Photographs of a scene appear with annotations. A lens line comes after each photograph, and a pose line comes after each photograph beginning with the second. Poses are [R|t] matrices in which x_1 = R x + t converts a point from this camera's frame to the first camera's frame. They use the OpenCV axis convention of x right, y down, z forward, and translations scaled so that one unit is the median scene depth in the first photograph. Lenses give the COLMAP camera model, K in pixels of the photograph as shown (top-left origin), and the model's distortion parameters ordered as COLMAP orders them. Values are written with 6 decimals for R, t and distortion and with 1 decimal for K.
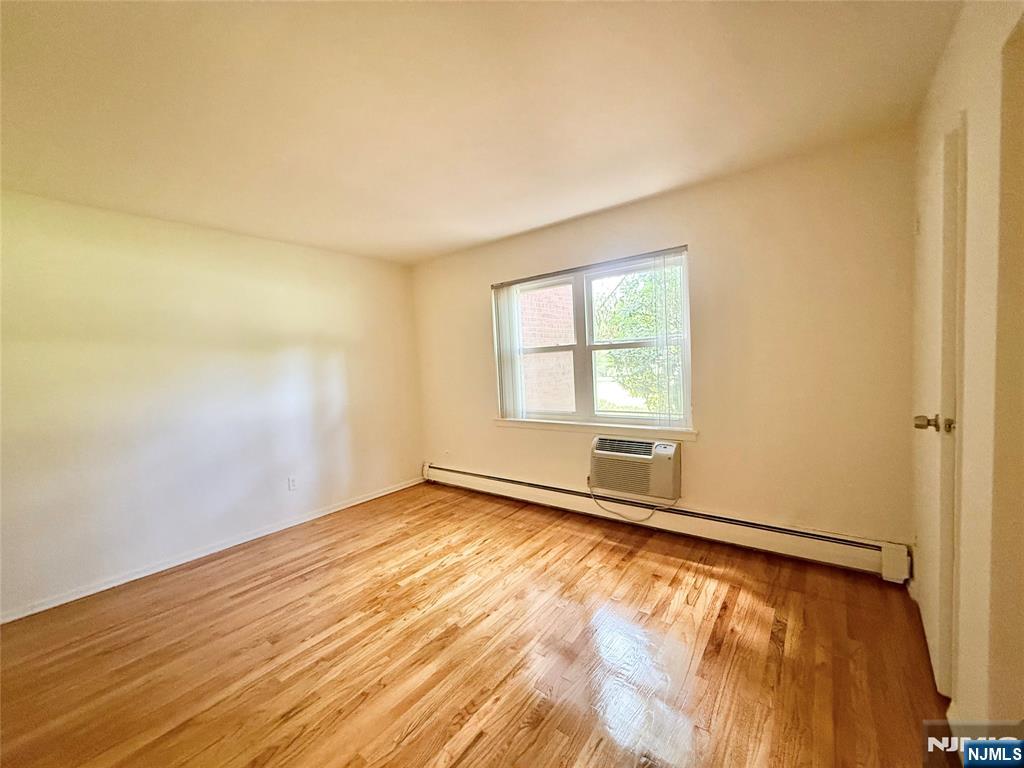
lens RADIAL K [[406.4, 0, 509.1], [0, 406.4, 390.8], [0, 0, 1]] dist [-0.000062, -0.000382]
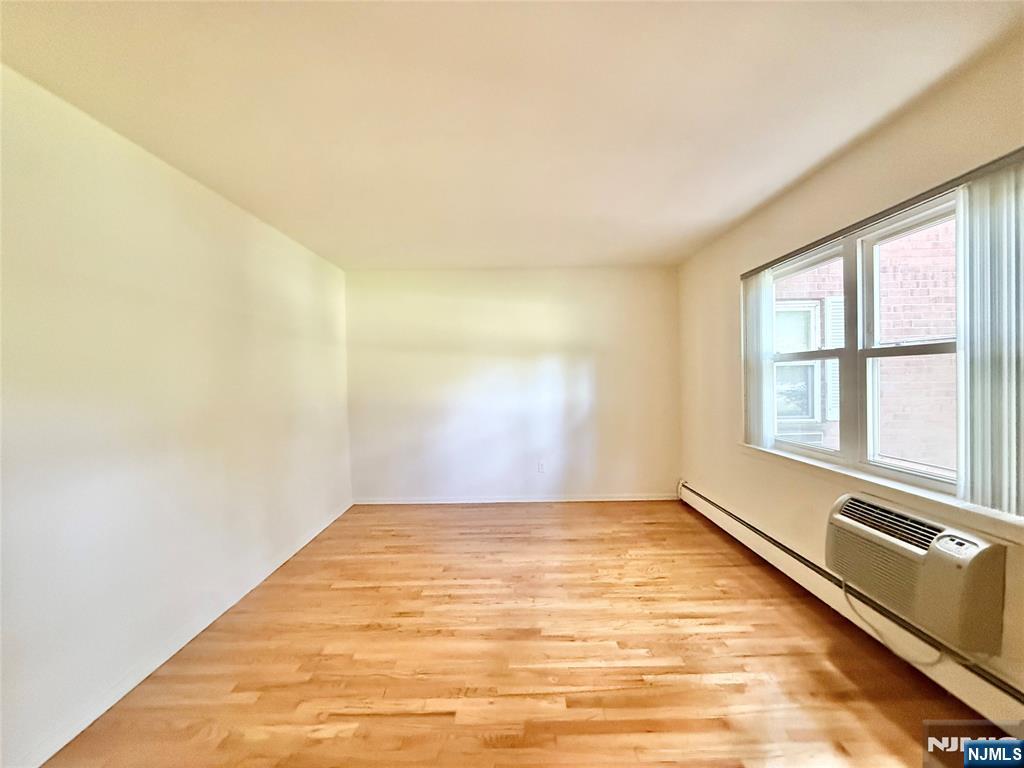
lens RADIAL K [[406.4, 0, 510.8], [0, 406.4, 388.7], [0, 0, 1]] dist [-0.000062, -0.000382]
pose [[0.612559, 0.061540, -0.788025, 0.400761], [-0.072399, 0.997142, 0.021592, -0.027259], [0.787102, 0.043825, 0.615264, 0.200796]]
